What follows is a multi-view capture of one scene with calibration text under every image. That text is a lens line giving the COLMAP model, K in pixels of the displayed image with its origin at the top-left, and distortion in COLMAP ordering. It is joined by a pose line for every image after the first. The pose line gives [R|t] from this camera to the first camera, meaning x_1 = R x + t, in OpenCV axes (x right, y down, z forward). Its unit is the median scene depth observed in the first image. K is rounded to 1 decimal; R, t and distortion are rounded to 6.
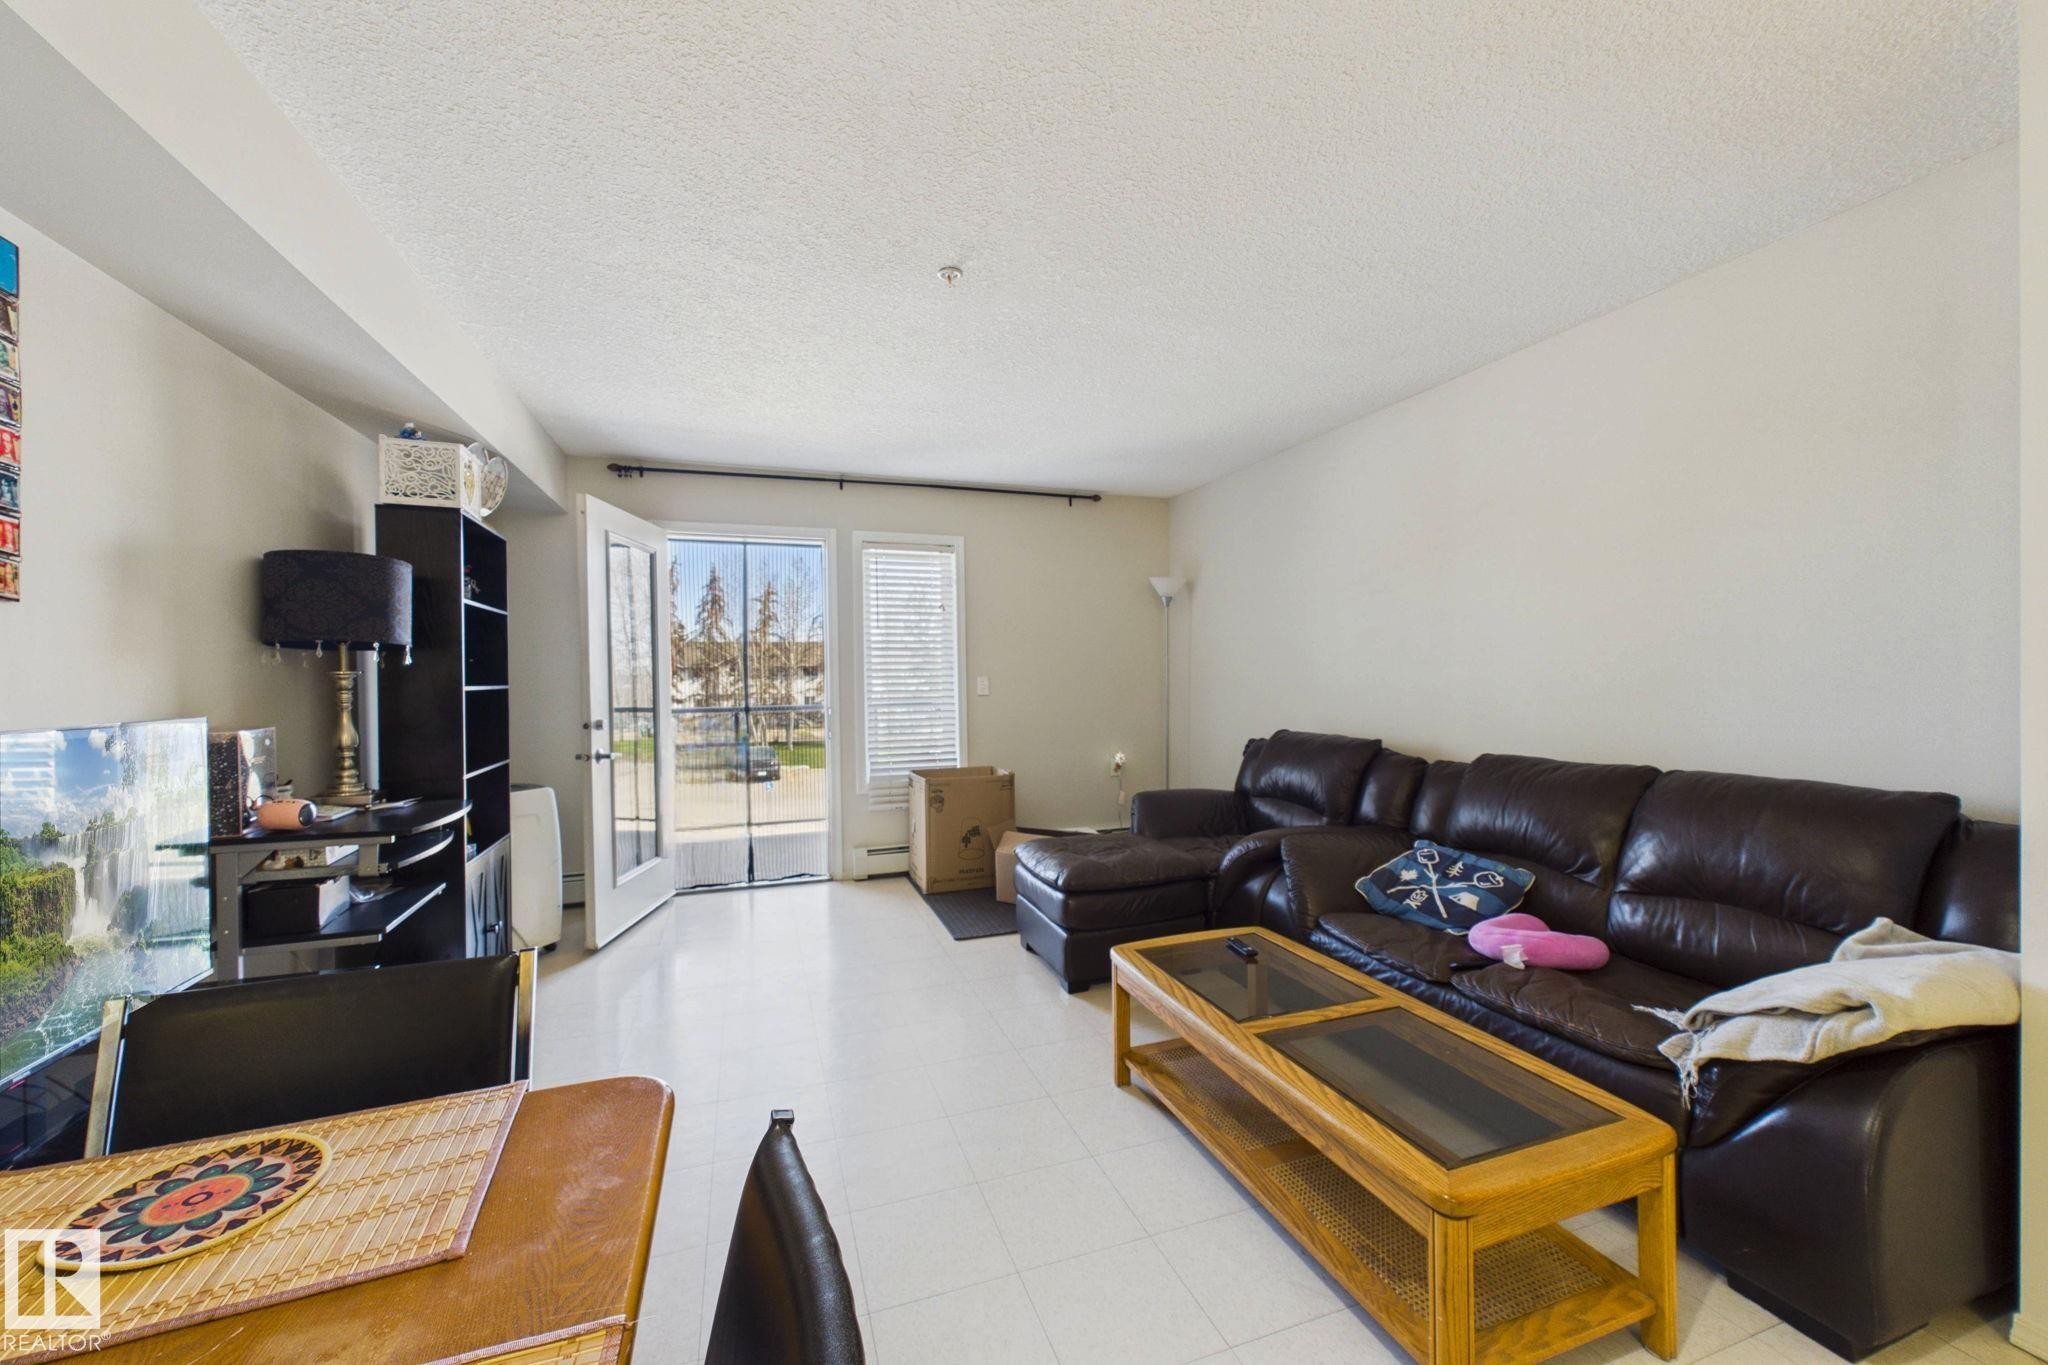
lens RADIAL K [[786.7, 0, 1024.0], [0, 786.7, 682.5], [0, 0, 1]] dist [0.001561, -0.000180]
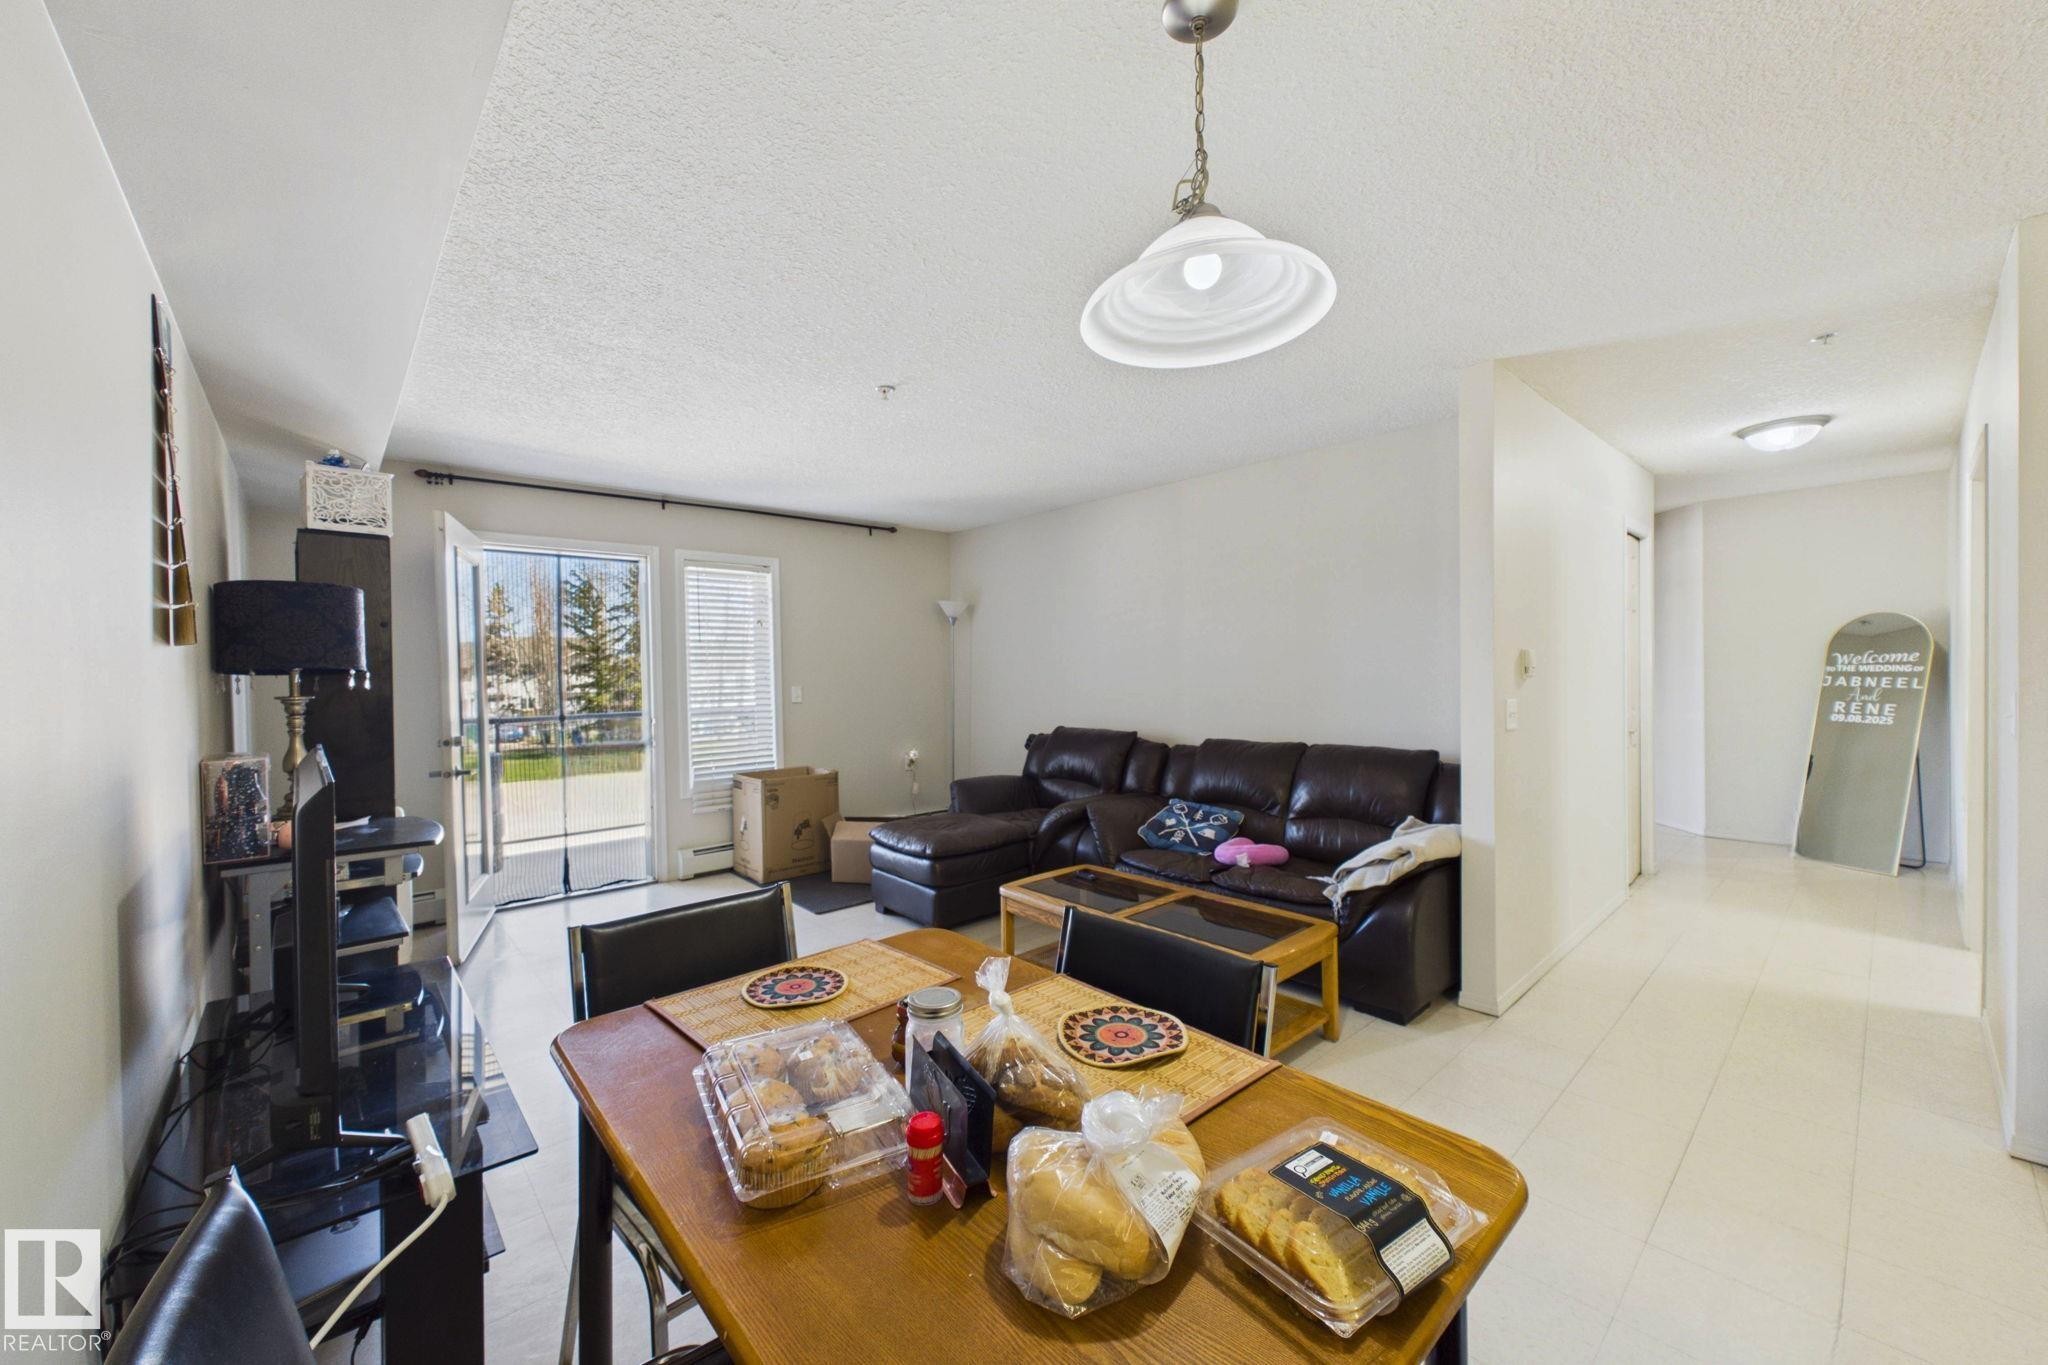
lens RADIAL K [[786.7, 0, 1024.0], [0, 786.7, 682.5], [0, 0, 1]] dist [0.001561, -0.000180]
pose [[0.923523, -0.007335, 0.383474, -0.310240], [0.006449, 0.999973, 0.003594, -0.024337], [-0.383490, -0.000846, 0.923545, -0.247811]]
